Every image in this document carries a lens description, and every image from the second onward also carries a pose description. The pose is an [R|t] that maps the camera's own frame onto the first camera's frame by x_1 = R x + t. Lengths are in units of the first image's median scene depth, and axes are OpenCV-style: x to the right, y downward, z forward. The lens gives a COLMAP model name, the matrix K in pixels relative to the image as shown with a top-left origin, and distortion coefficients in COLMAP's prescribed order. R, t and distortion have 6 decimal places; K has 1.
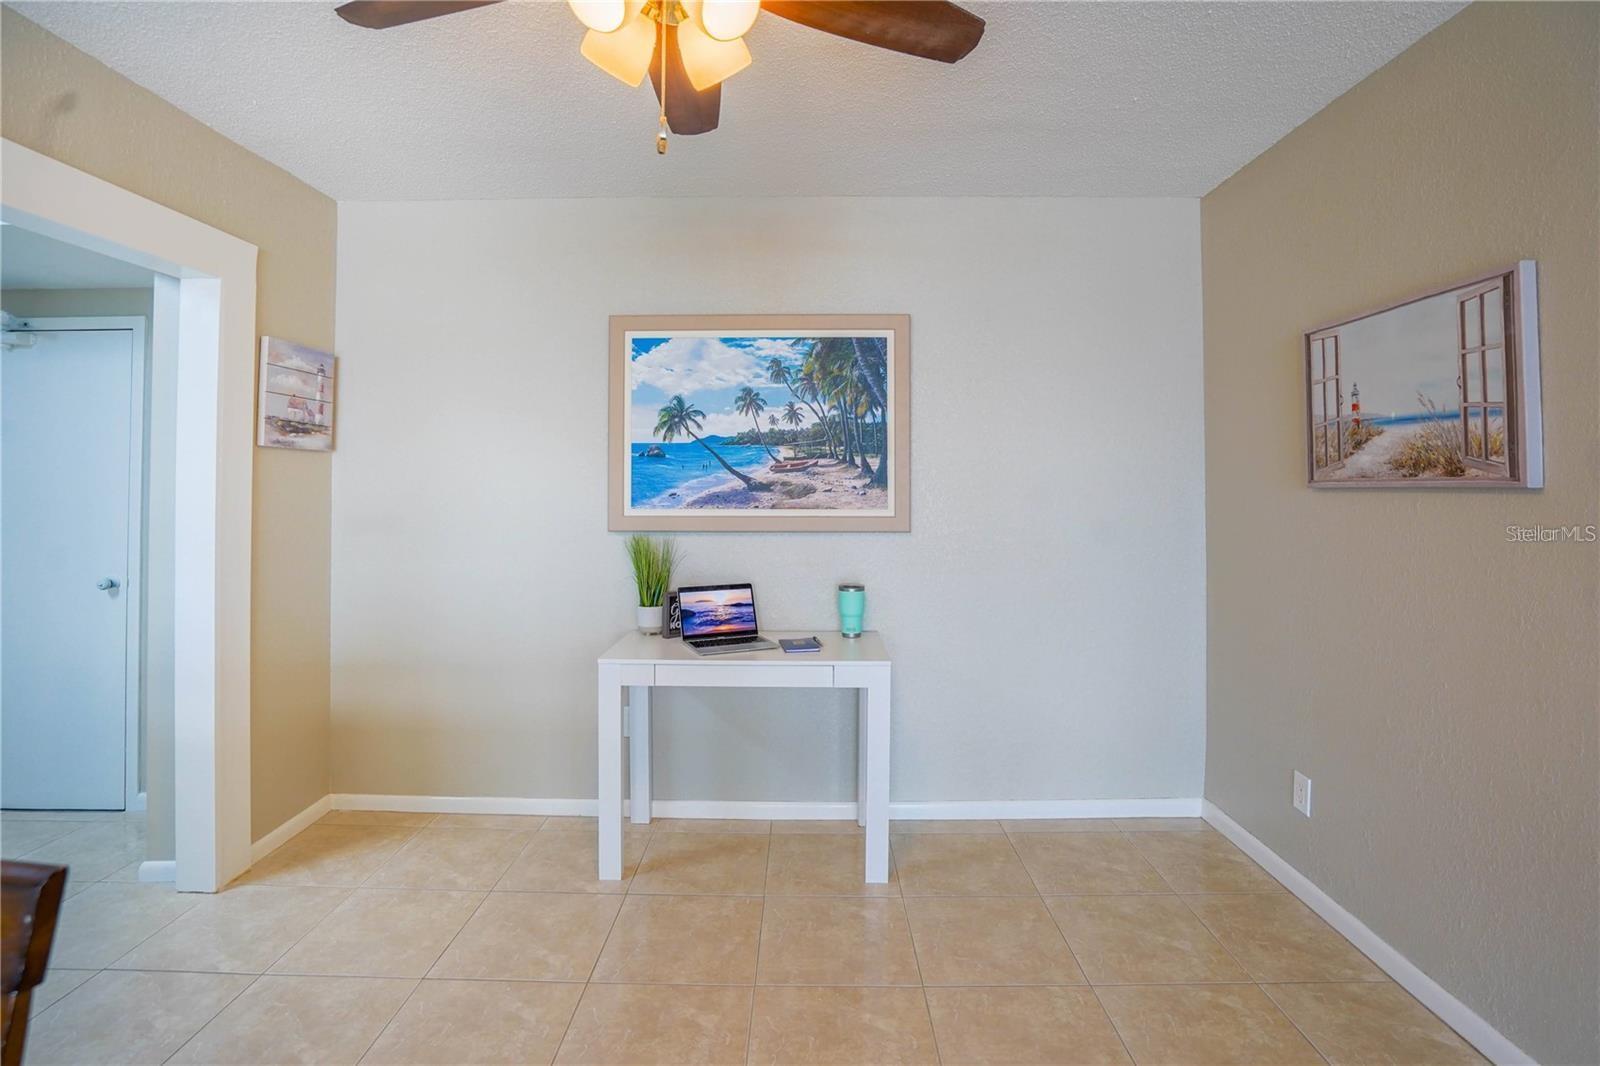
lens RADIAL K [[771.8, 0, 793.6], [0, 771.8, 468.3], [0, 0, 1]] dist [-0.058663, 0.026274]
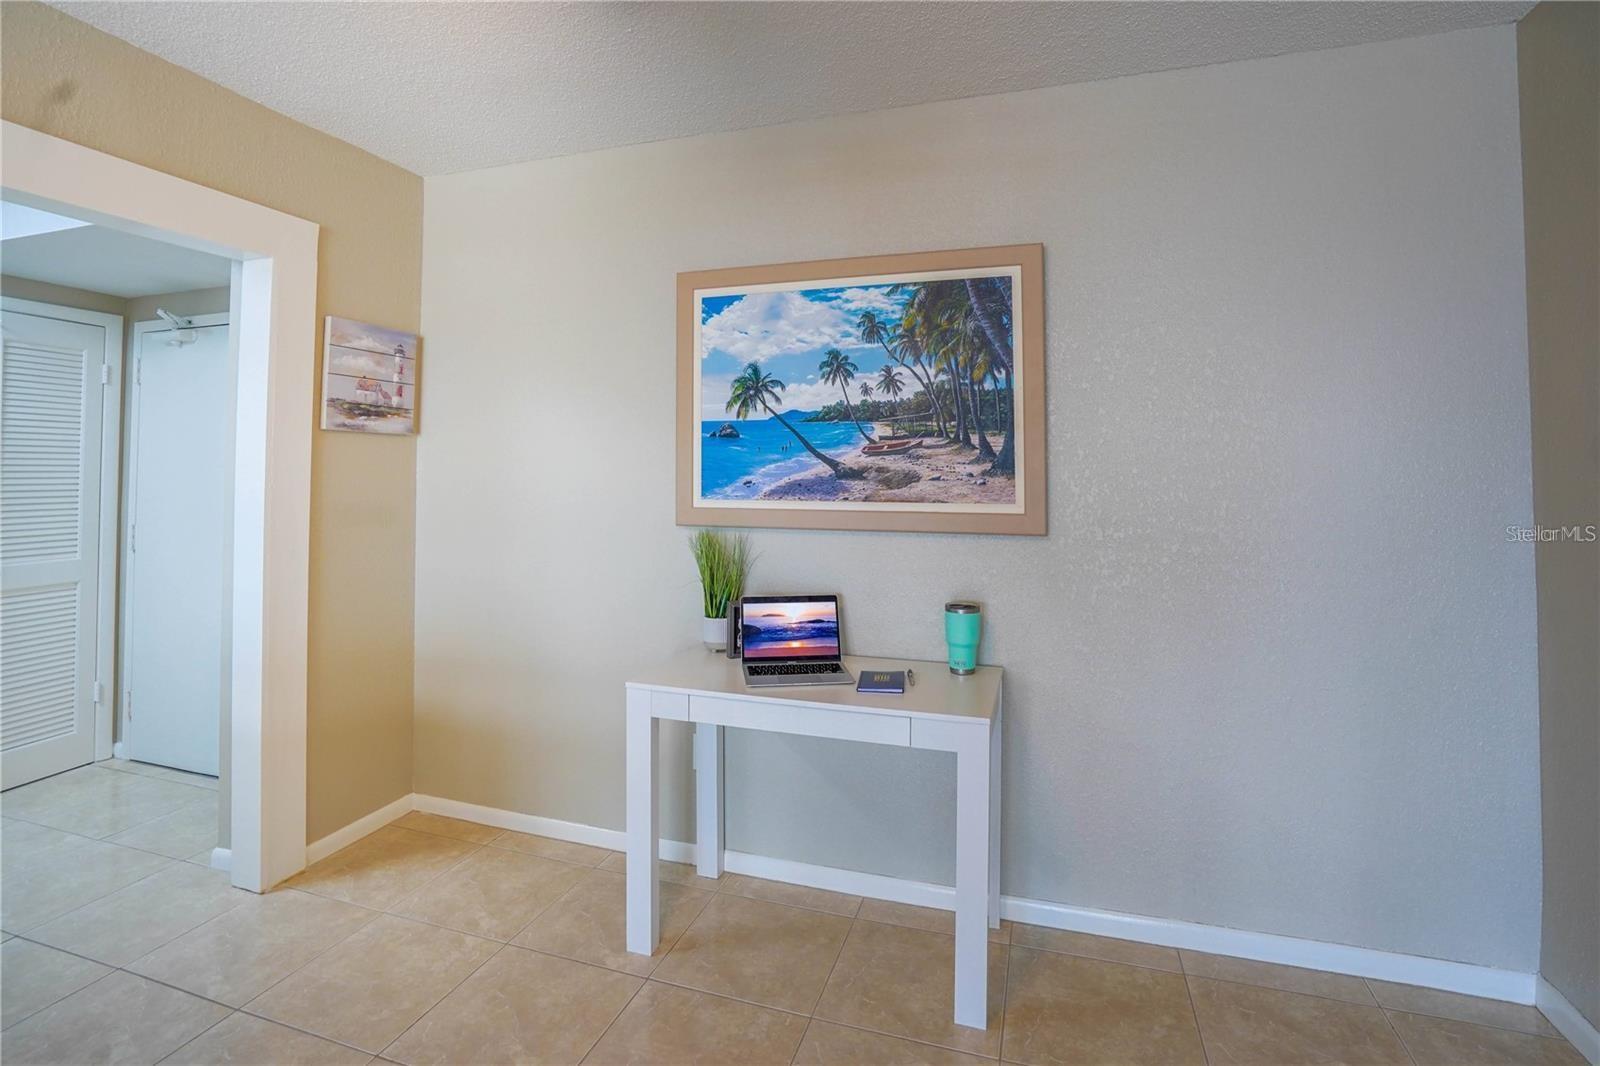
lens RADIAL K [[777.9, 0, 794.5], [0, 777.9, 437.1], [0, 0, 1]] dist [-0.063236, 0.025184]
pose [[0.954967, -0.010909, -0.296512, 0.140141], [0.004490, 0.999741, -0.022319, 0.003935], [0.296678, 0.019982, 0.954768, 0.216827]]
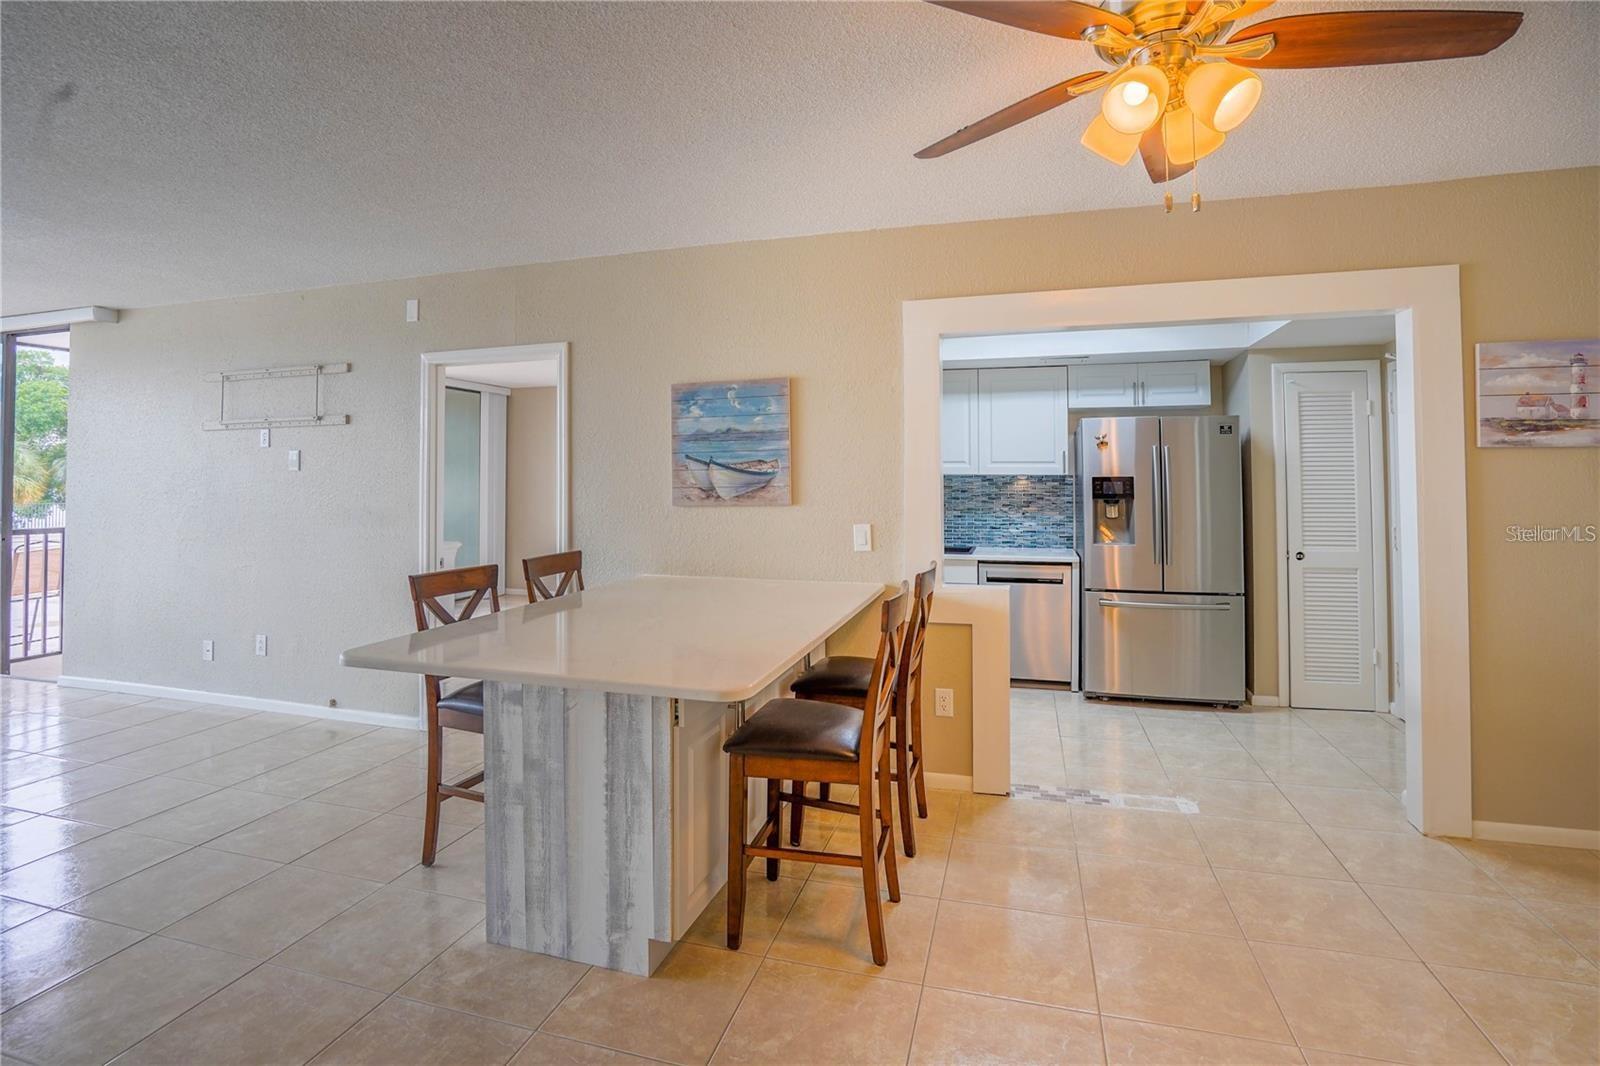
lens RADIAL K [[774.5, 0, 792.5], [0, 774.5, 459.5], [0, 0, 1]] dist [-0.052768, 0.019066]
pose [[-0.265350, -0.025169, -0.963823, 0.501136], [0.023094, 0.999206, -0.032451, -0.000449], [0.963875, -0.030869, -0.264559, 0.303706]]
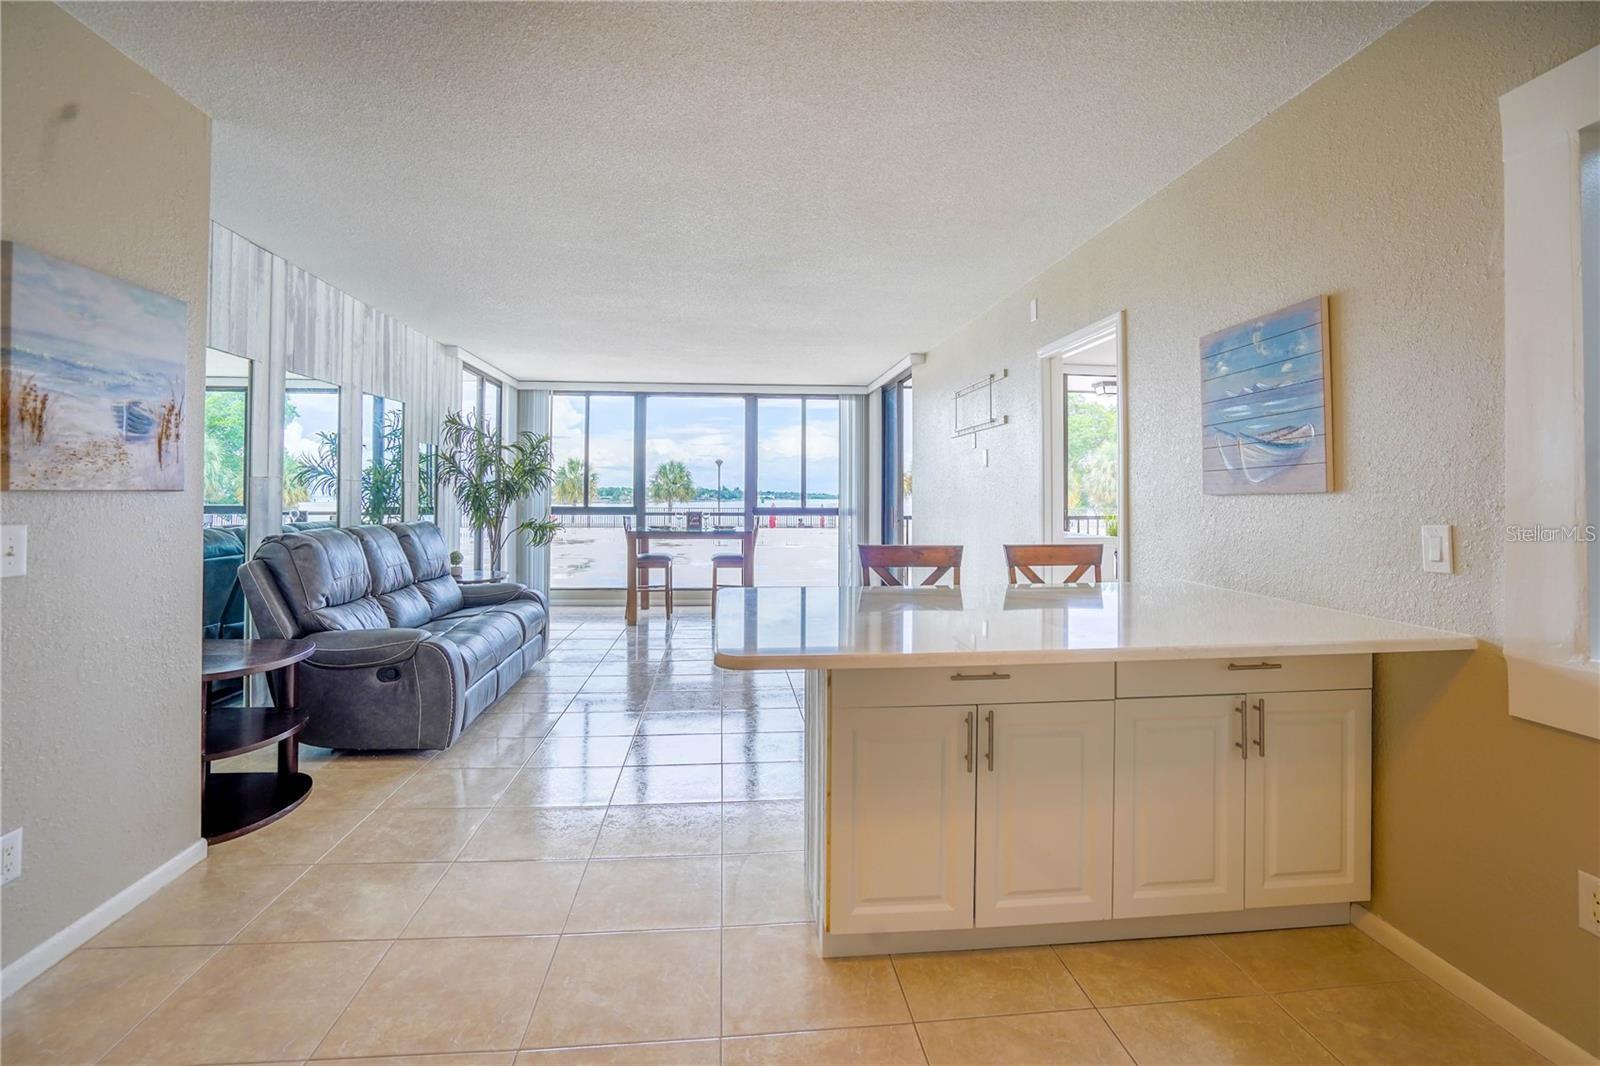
lens RADIAL K [[771.8, 0, 793.6], [0, 771.8, 468.3], [0, 0, 1]] dist [-0.058663, 0.026274]
pose [[-0.993293, -0.007566, -0.115377, -0.024314], [-0.001387, 0.998565, -0.053542, 0.047317], [0.115616, -0.053023, -0.991878, 0.659408]]
